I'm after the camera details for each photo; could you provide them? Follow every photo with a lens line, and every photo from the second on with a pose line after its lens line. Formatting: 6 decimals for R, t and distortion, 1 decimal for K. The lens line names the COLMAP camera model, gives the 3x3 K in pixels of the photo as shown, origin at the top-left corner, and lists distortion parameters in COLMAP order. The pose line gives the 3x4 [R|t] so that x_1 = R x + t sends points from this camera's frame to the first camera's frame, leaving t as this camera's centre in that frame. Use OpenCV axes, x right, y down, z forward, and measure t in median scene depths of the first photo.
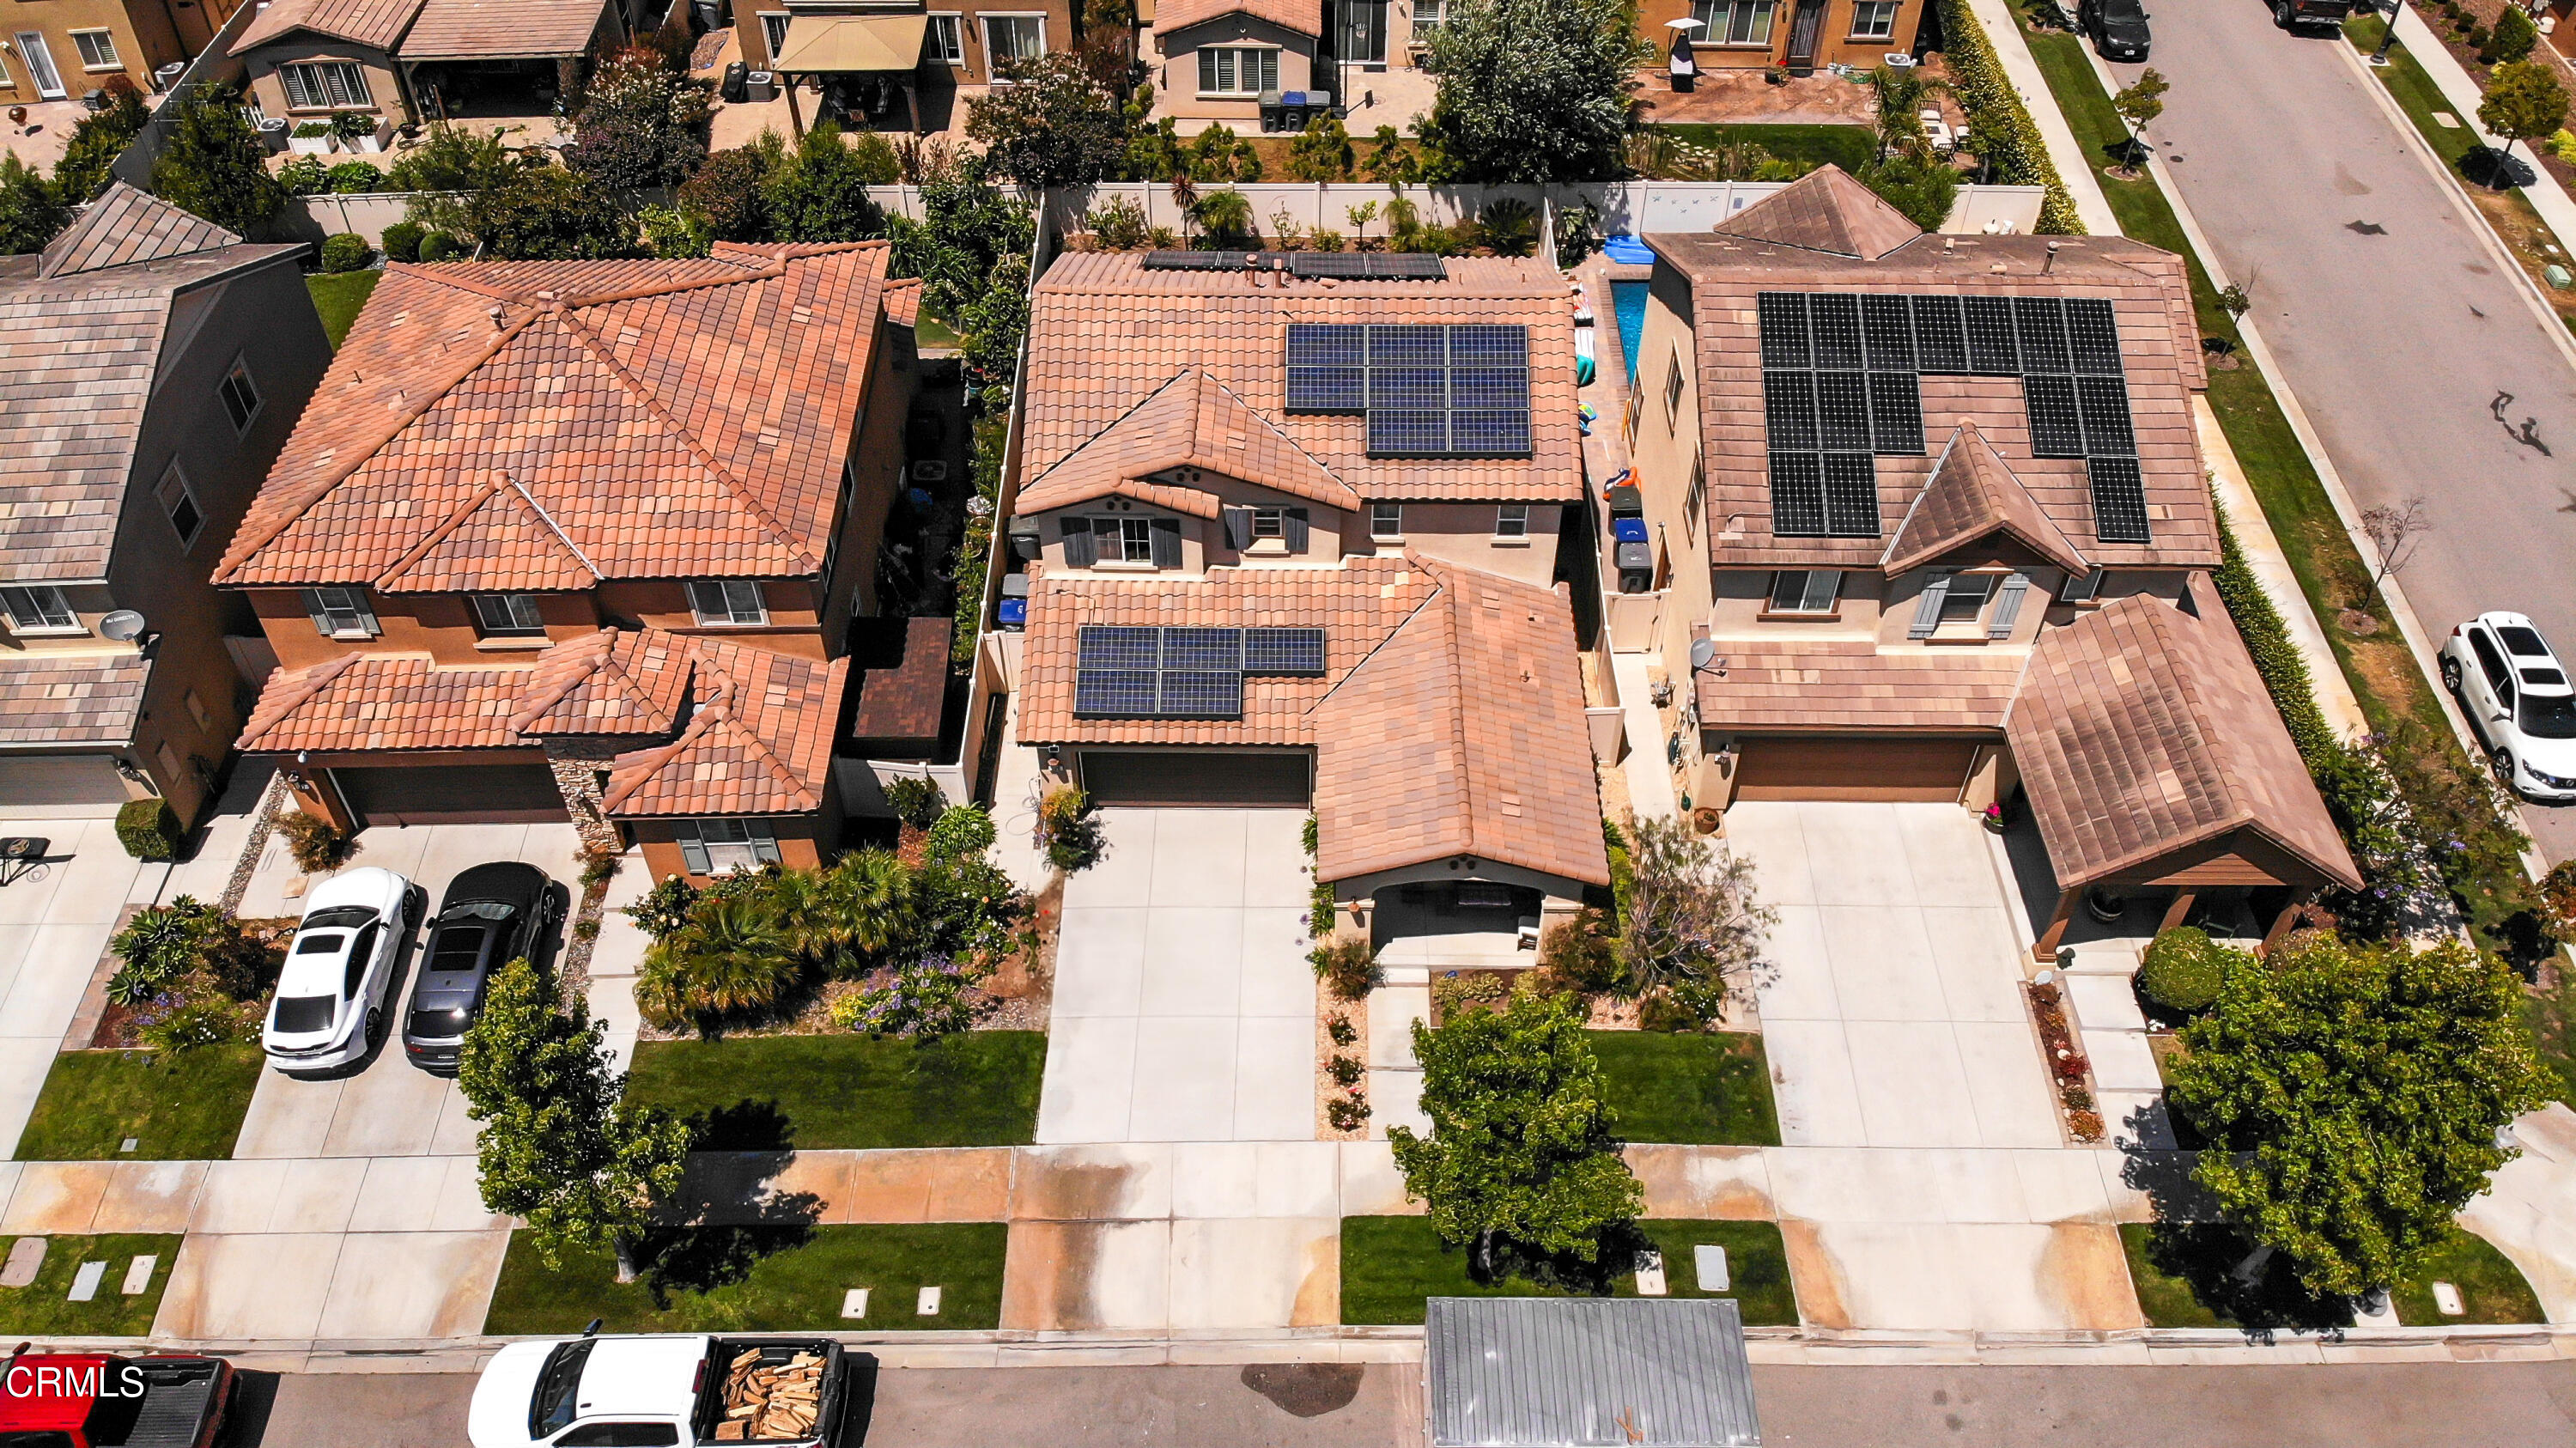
lens RADIAL K [[1913.3, 0, 1295.8], [0, 1913.3, 764.7], [0, 0, 1]] dist [0.101711, -0.216181]
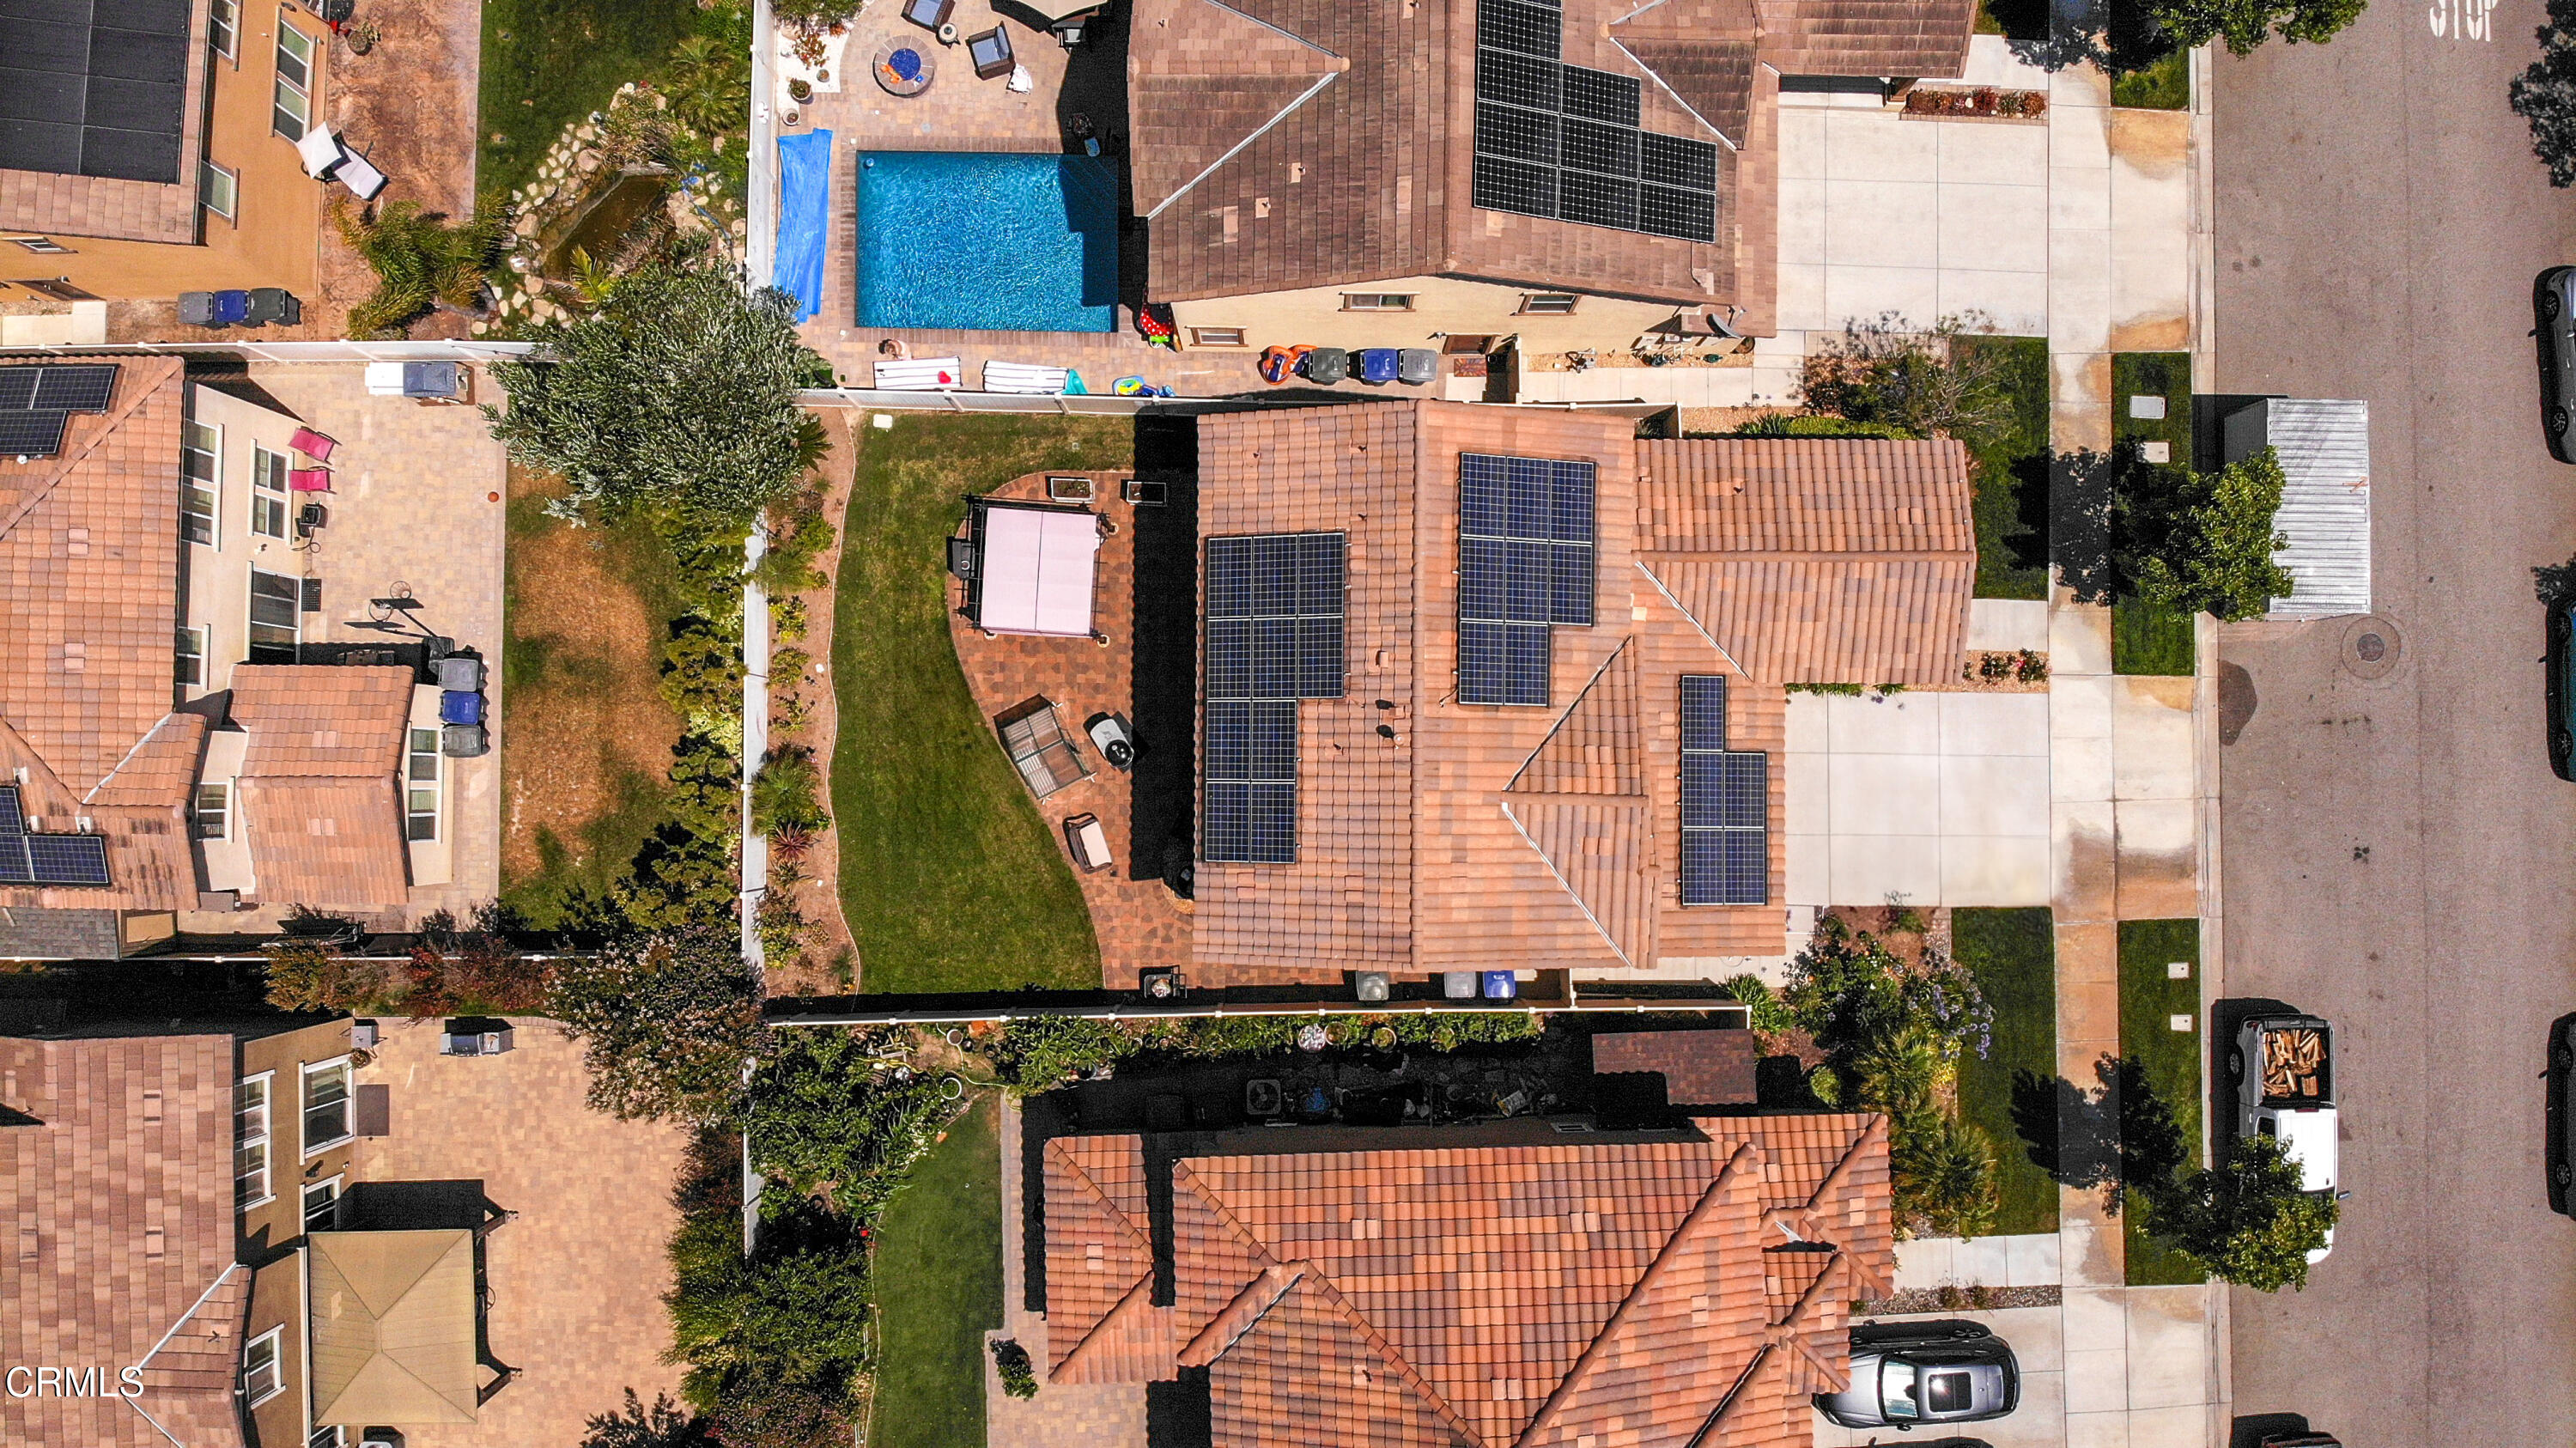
lens RADIAL K [[1913.3, 0, 1295.8], [0, 1913.3, 764.7], [0, 0, 1]] dist [0.101711, -0.216181]
pose [[-0.002258, -0.999900, 0.013988, -0.052680], [0.695998, 0.008472, 0.717994, -1.040435], [-0.718040, 0.011356, 0.695909, 0.427894]]
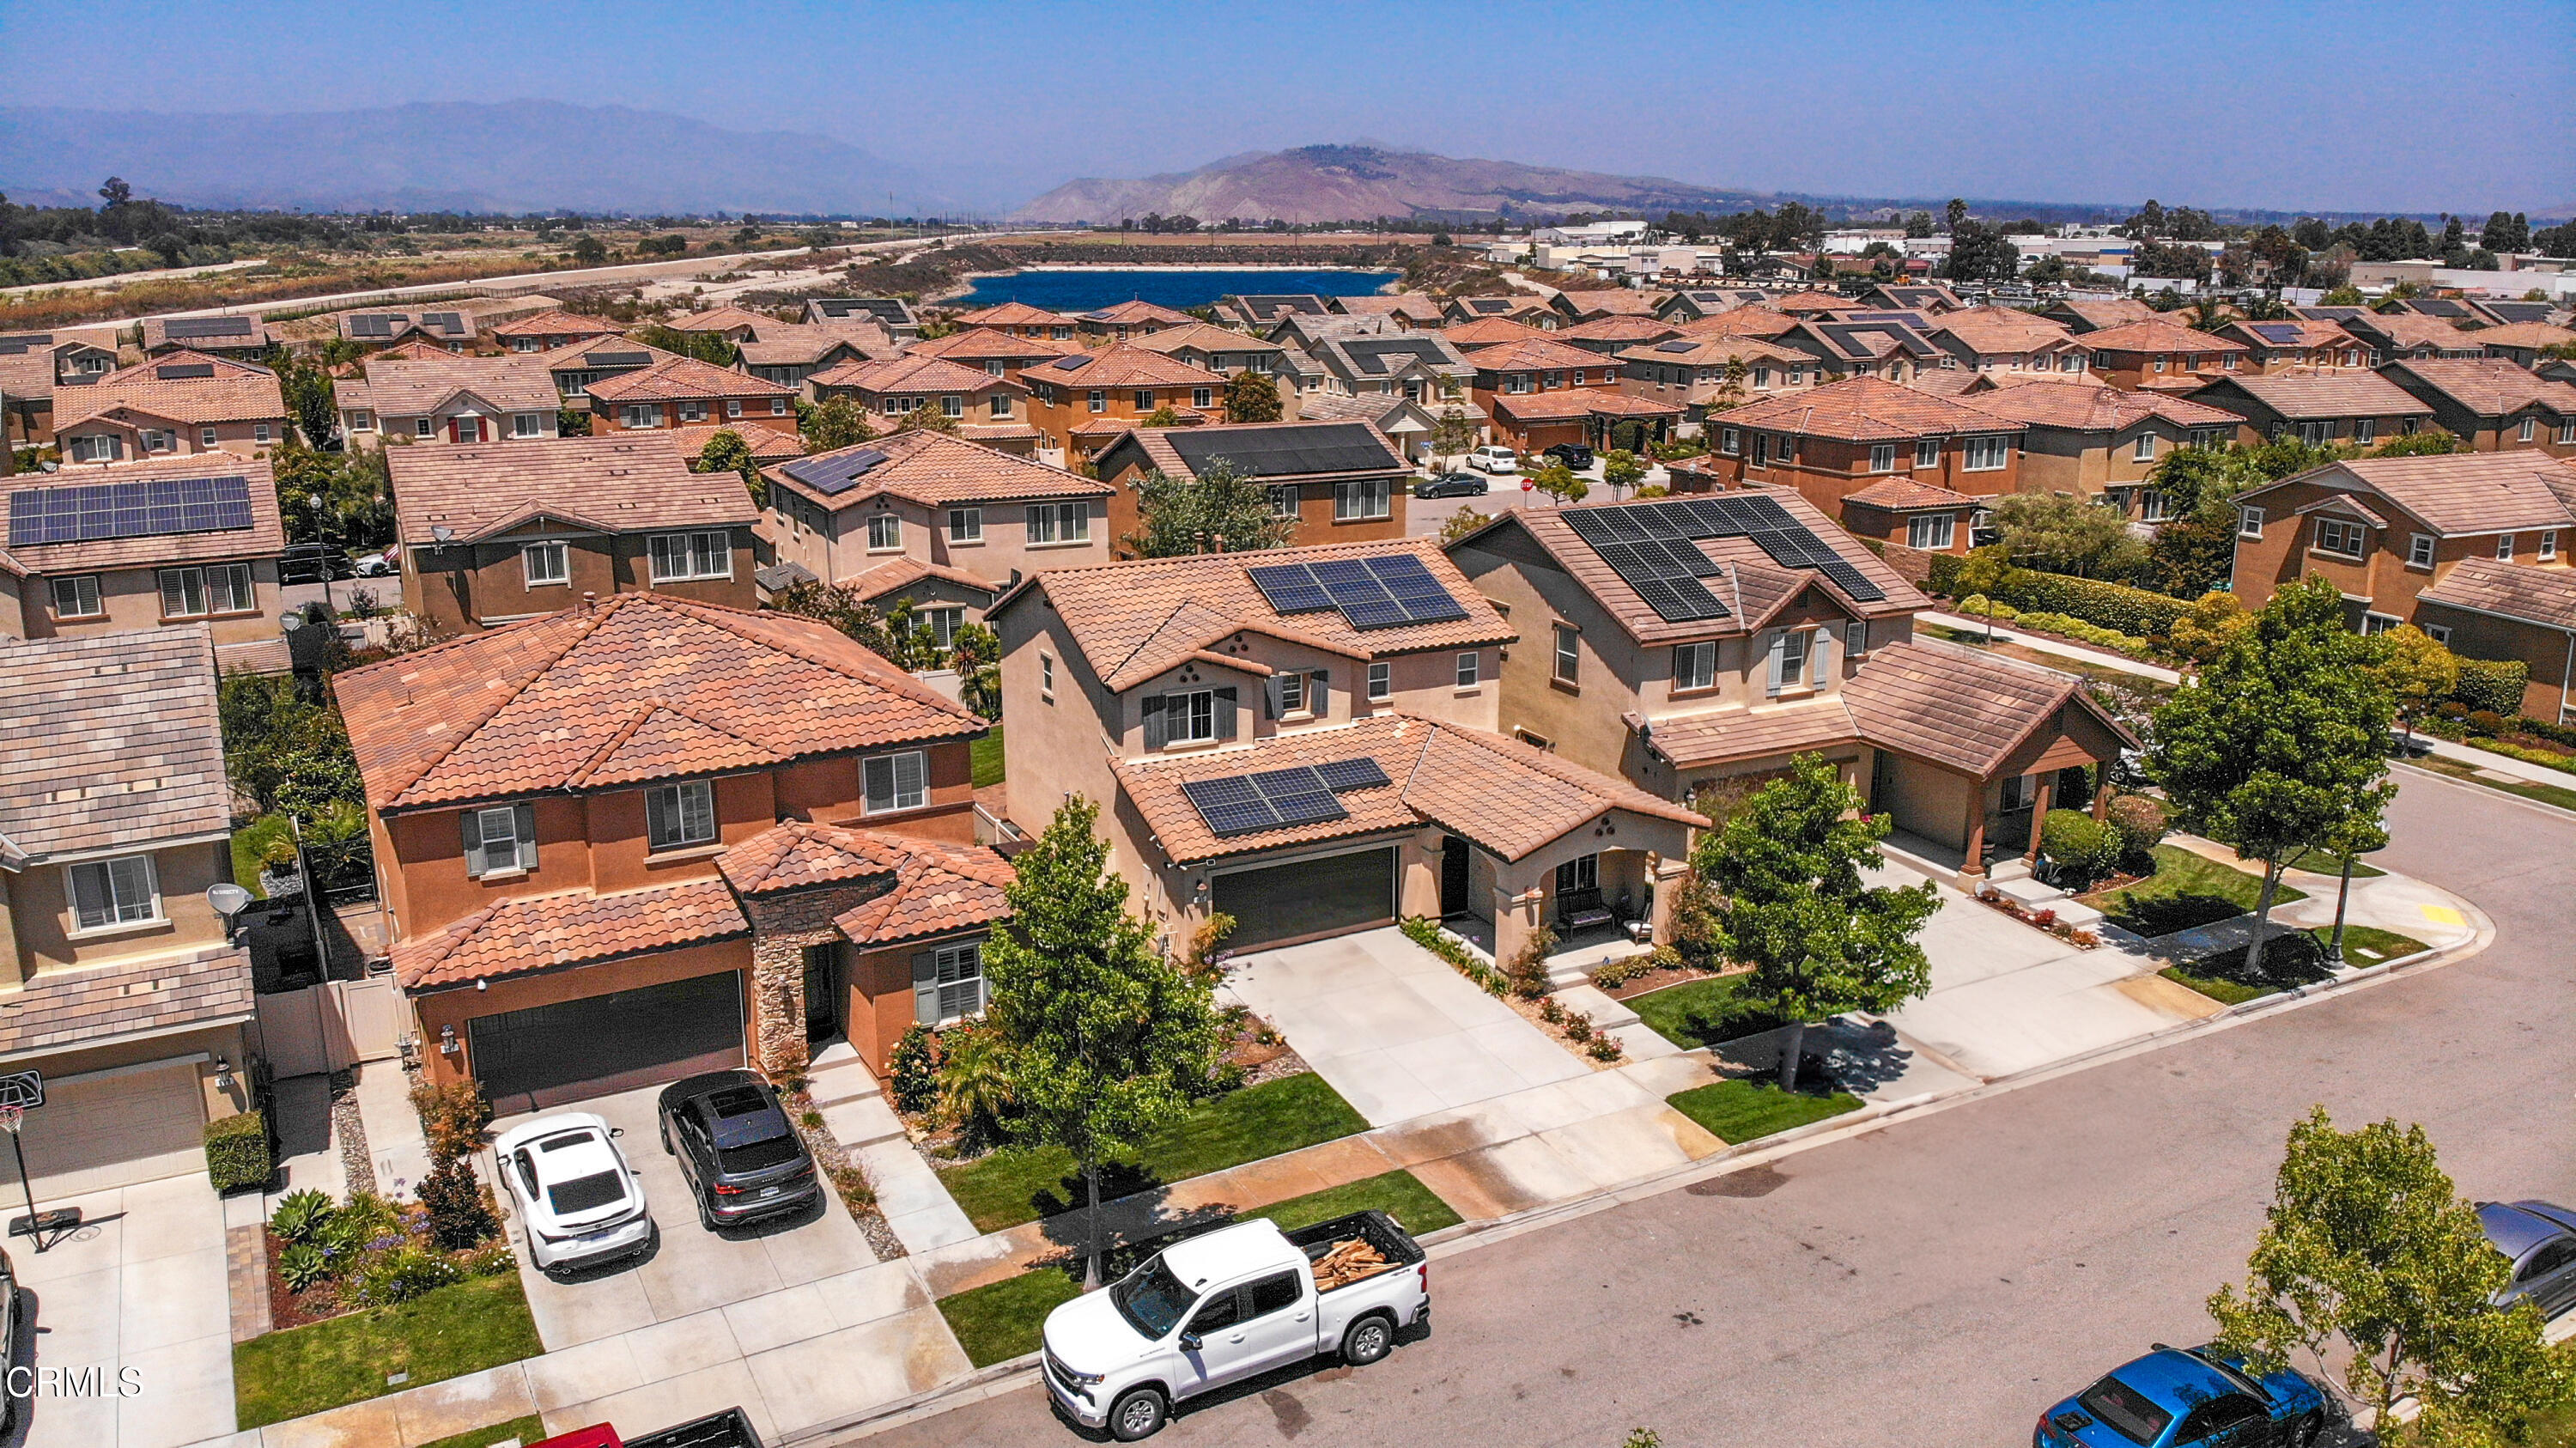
lens RADIAL K [[1913.3, 0, 1295.8], [0, 1913.3, 764.7], [0, 0, 1]] dist [0.101711, -0.216181]
pose [[0.882405, -0.127868, 0.452782, -0.576097], [0.339510, 0.839298, -0.424632, 0.428645], [-0.325722, 0.528421, 0.784013, 0.103749]]
